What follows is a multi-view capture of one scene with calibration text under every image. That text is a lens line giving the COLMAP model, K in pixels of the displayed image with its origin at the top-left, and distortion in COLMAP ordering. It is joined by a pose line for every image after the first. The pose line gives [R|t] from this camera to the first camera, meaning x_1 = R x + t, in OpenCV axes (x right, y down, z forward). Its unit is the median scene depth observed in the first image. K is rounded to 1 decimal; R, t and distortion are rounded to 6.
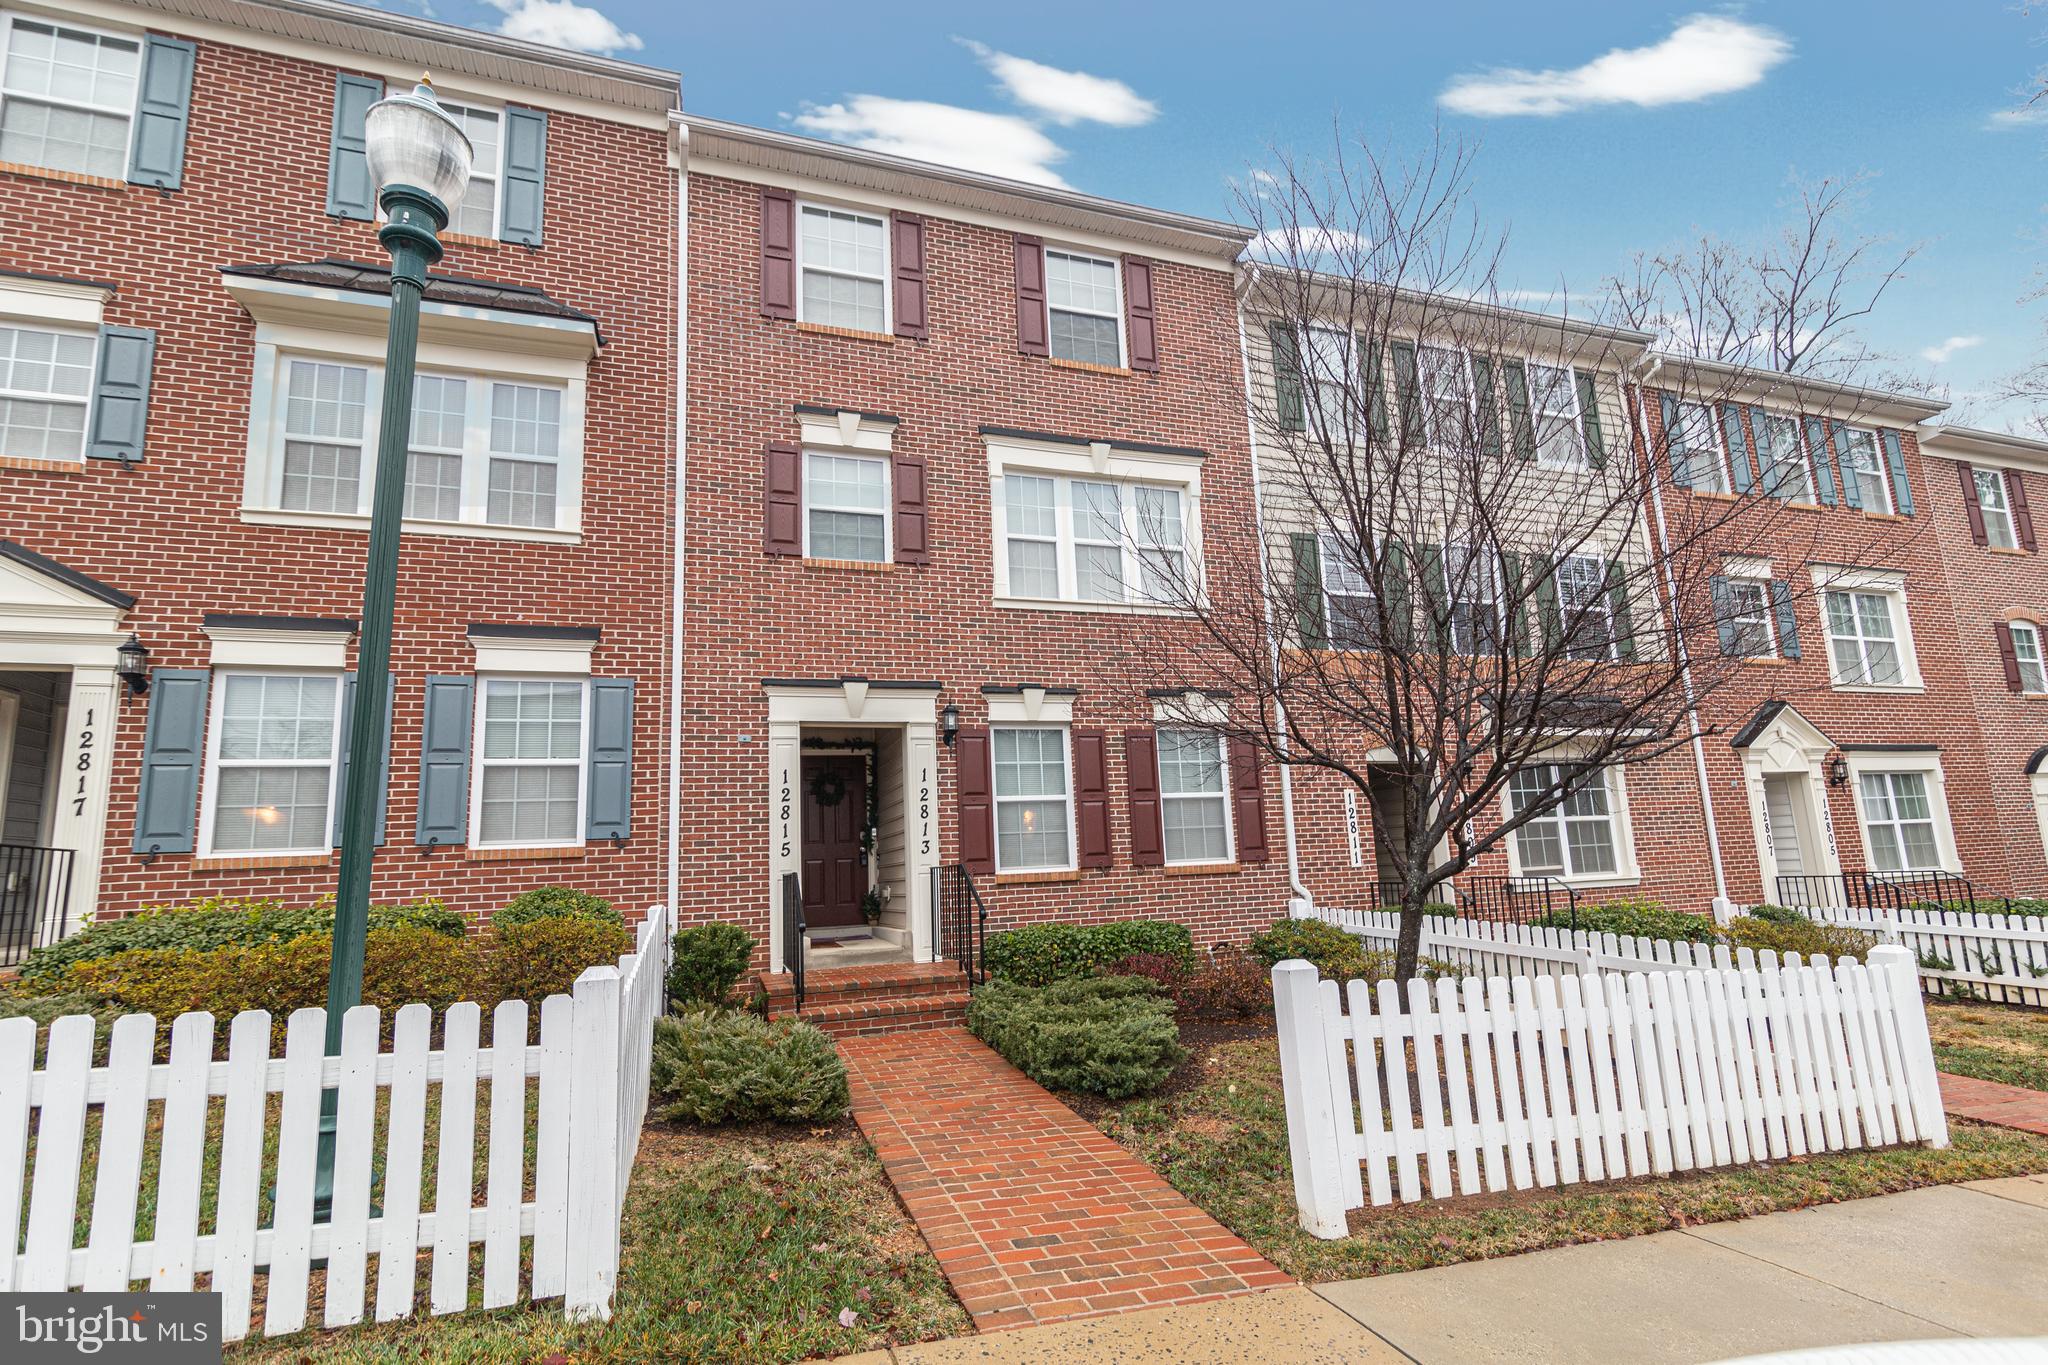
lens RADIAL K [[938.3, 0, 1020.4], [0, 938.3, 723.1], [0, 0, 1]] dist [0.002585, 0.000064]
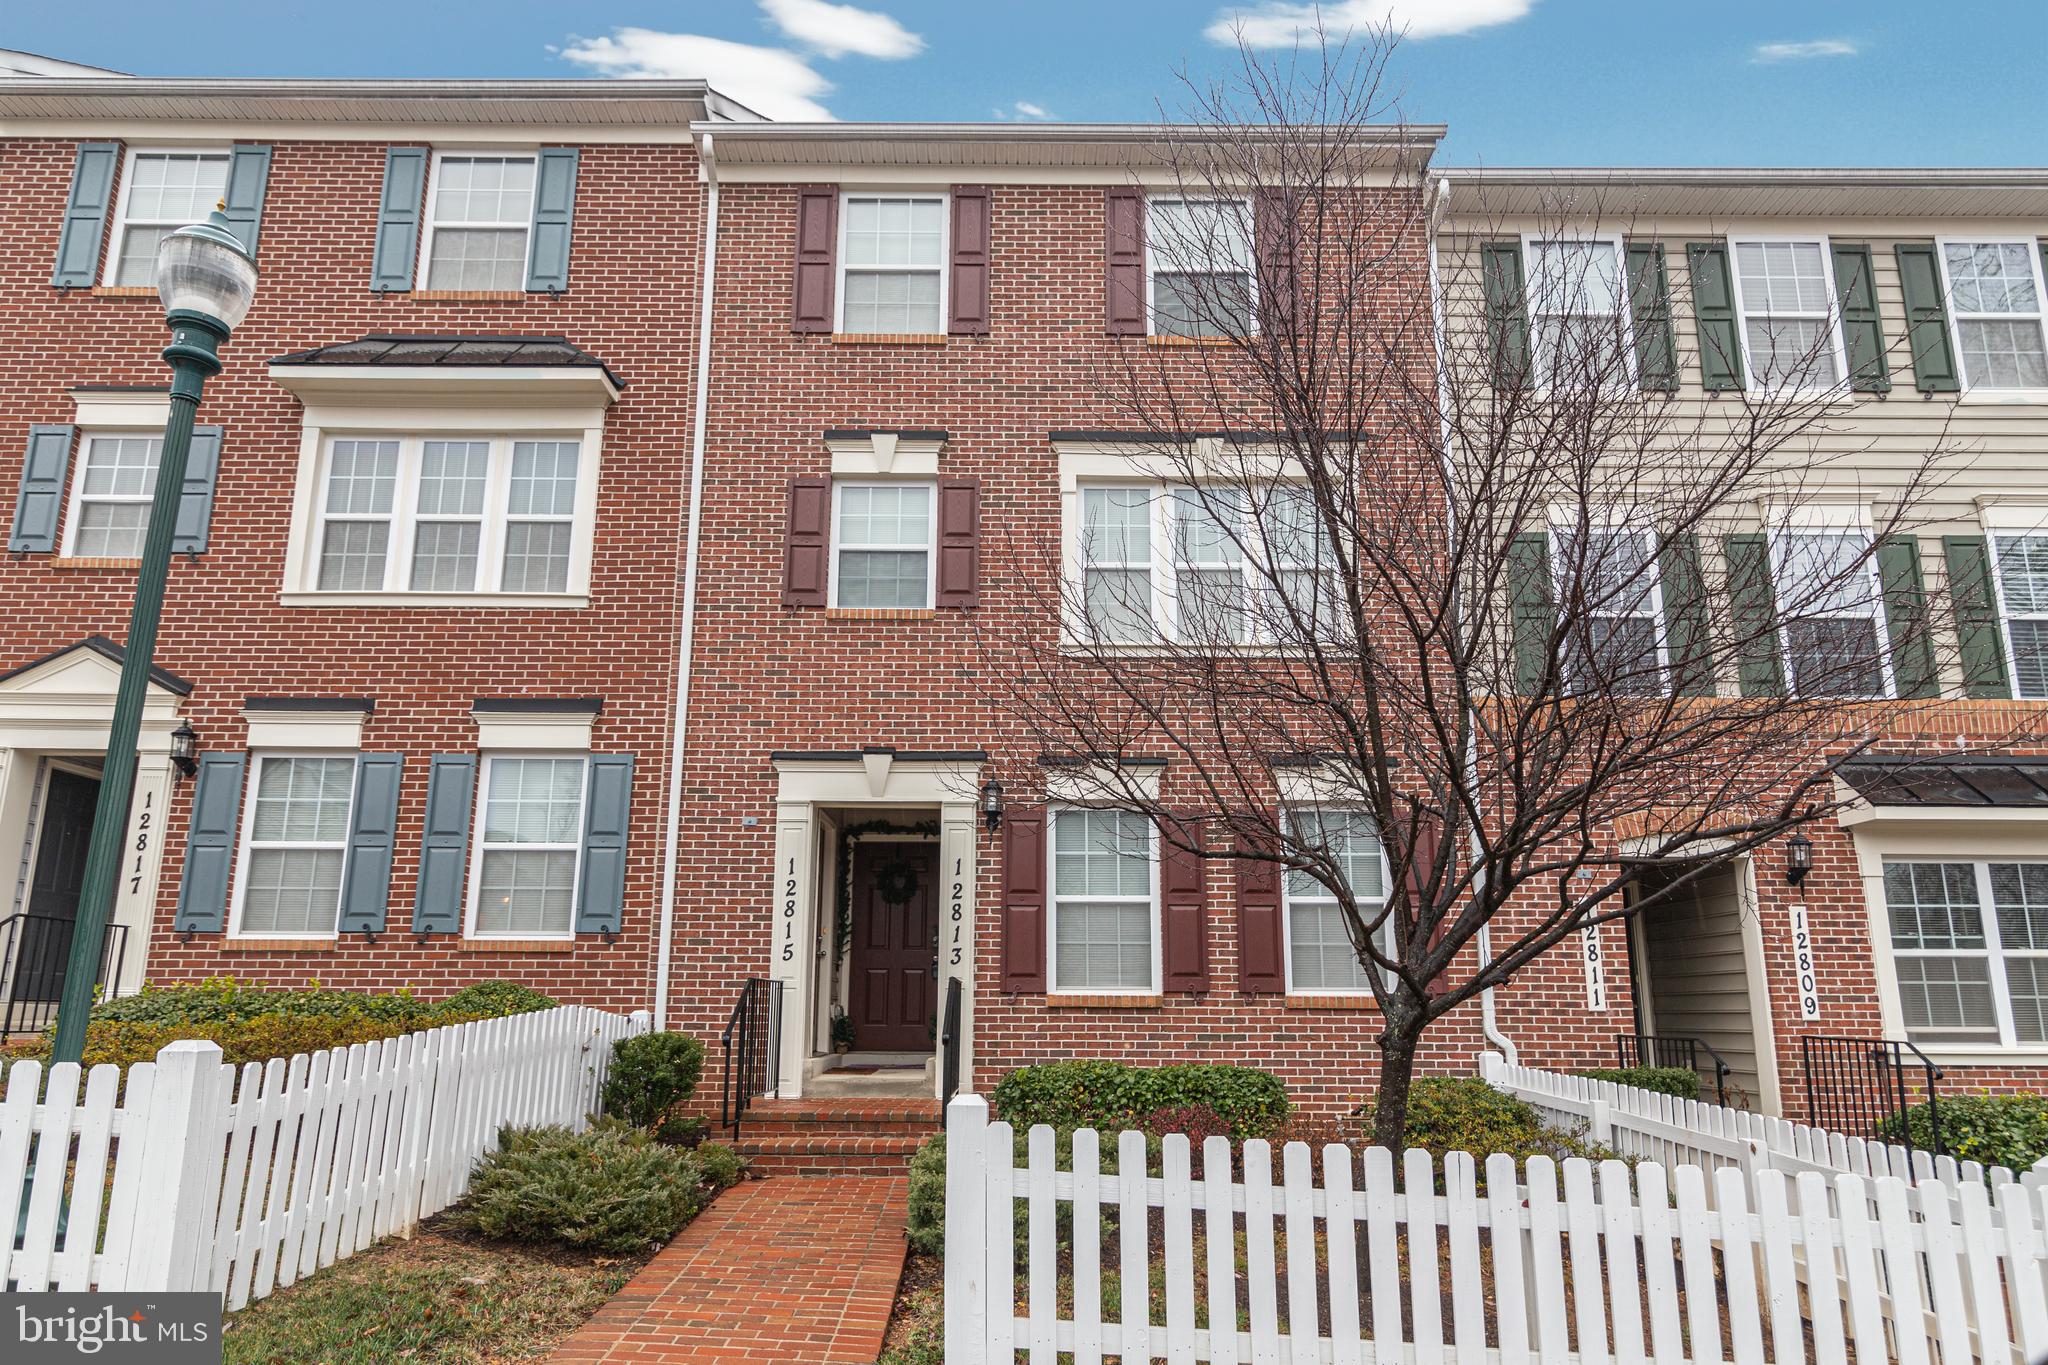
lens RADIAL K [[1237.7, 0, 1012.6], [0, 1237.7, 747.2], [0, 0, 1]] dist [0.005347, -0.000816]
pose [[0.947405, -0.015859, -0.319644, 0.304209], [0.002824, 0.999147, -0.041201, -0.004235], [0.320025, 0.038131, 0.946642, -0.003006]]
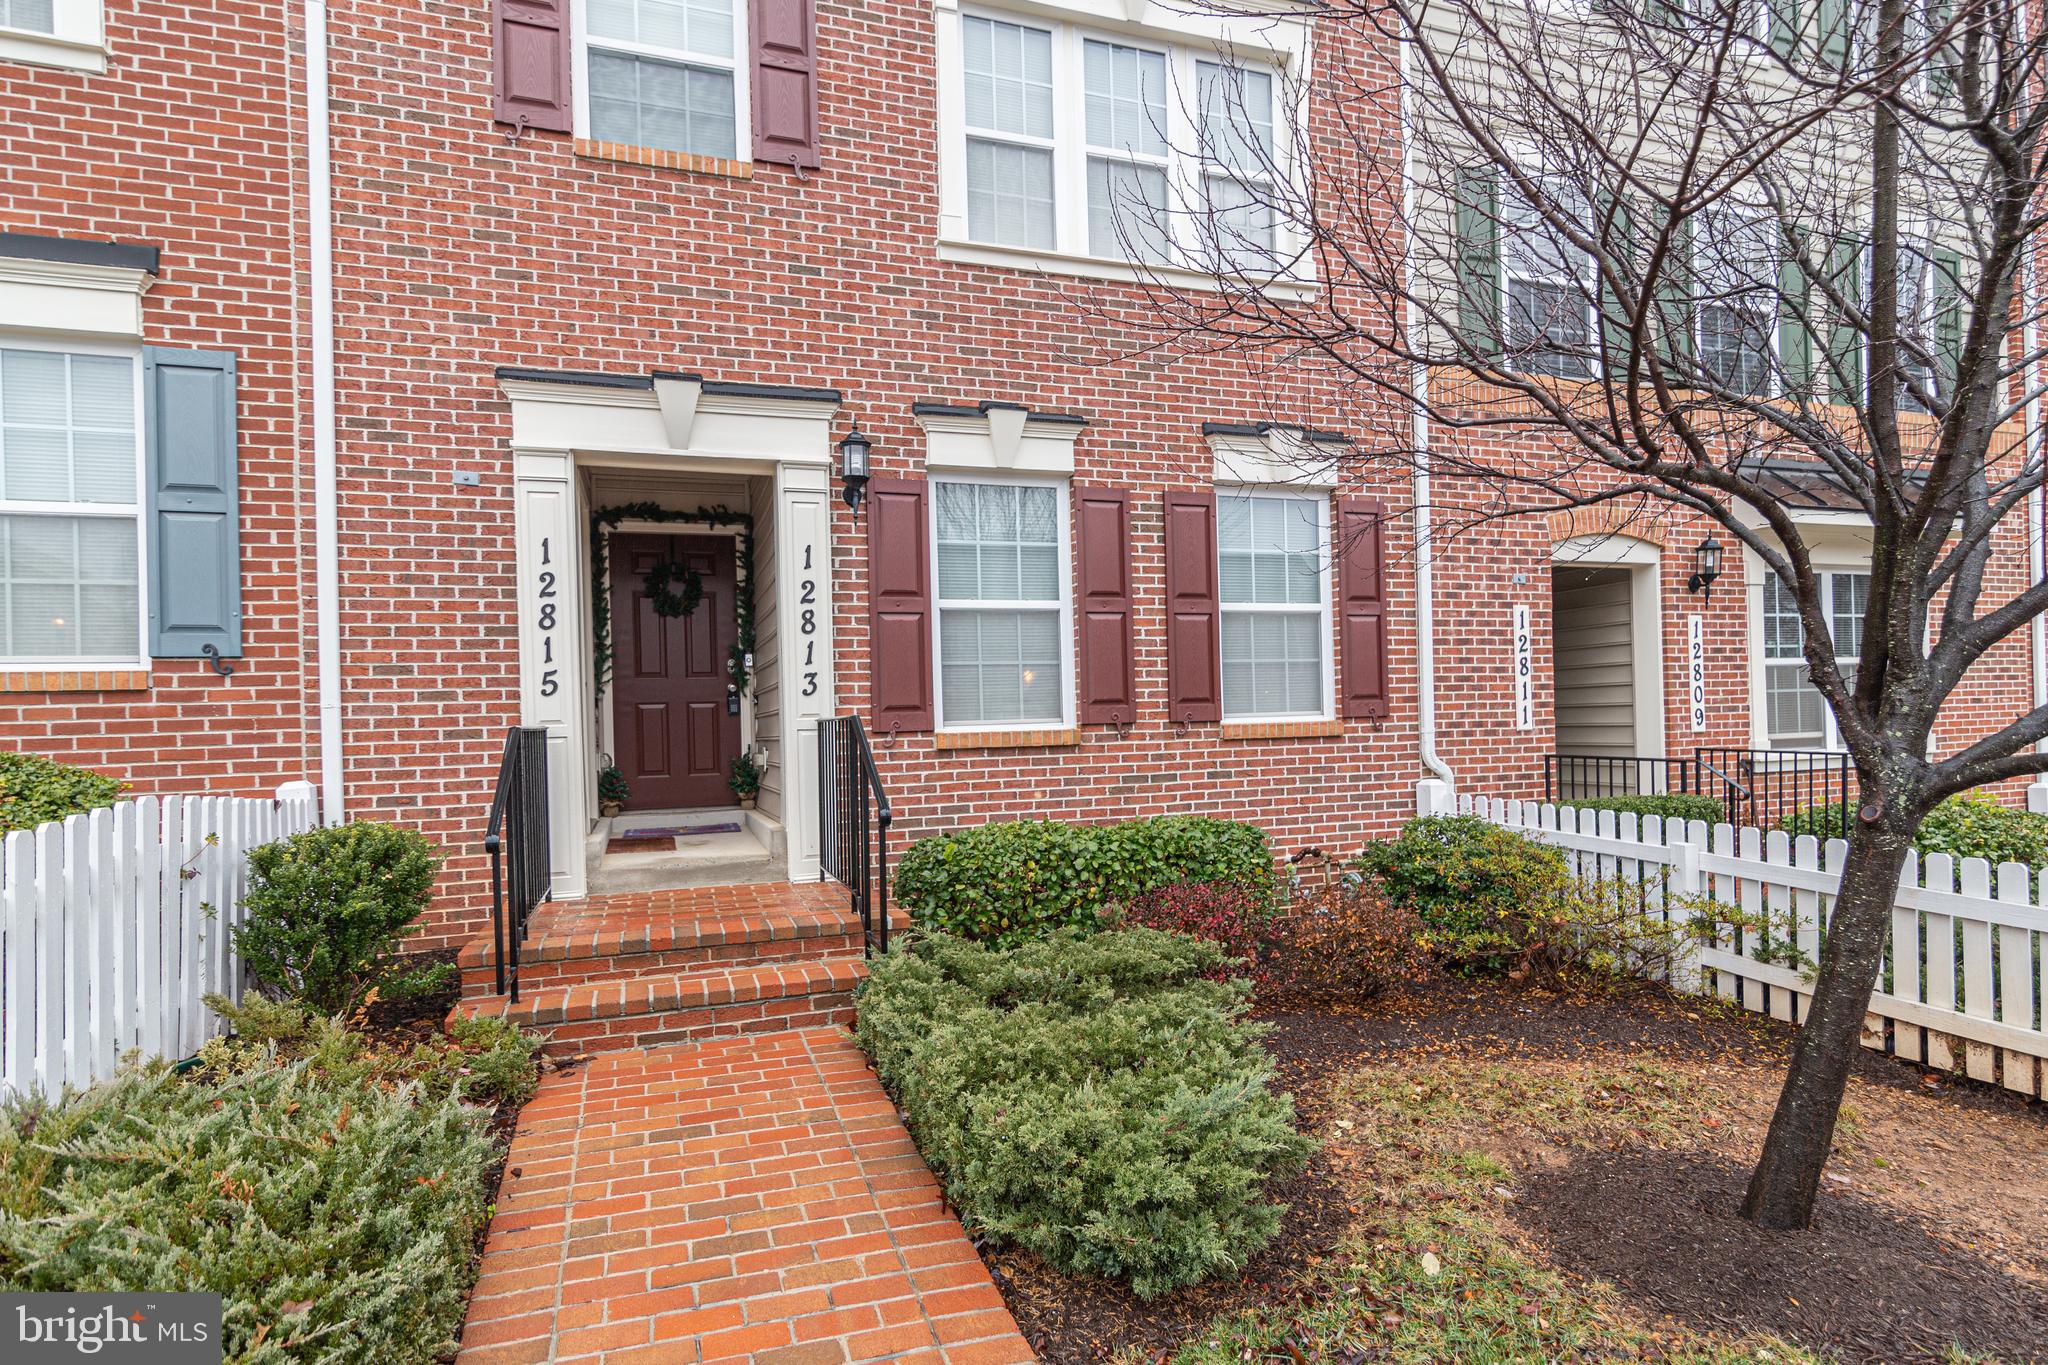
lens RADIAL K [[1061.0, 0, 1016.1], [0, 1061.0, 725.9], [0, 0, 1]] dist [0.000532, 0.000782]
pose [[0.999830, 0.018076, 0.003578, 0.023247], [-0.018417, 0.986488, 0.162795, 0.052415], [-0.000587, -0.162833, 0.986653, 0.379277]]
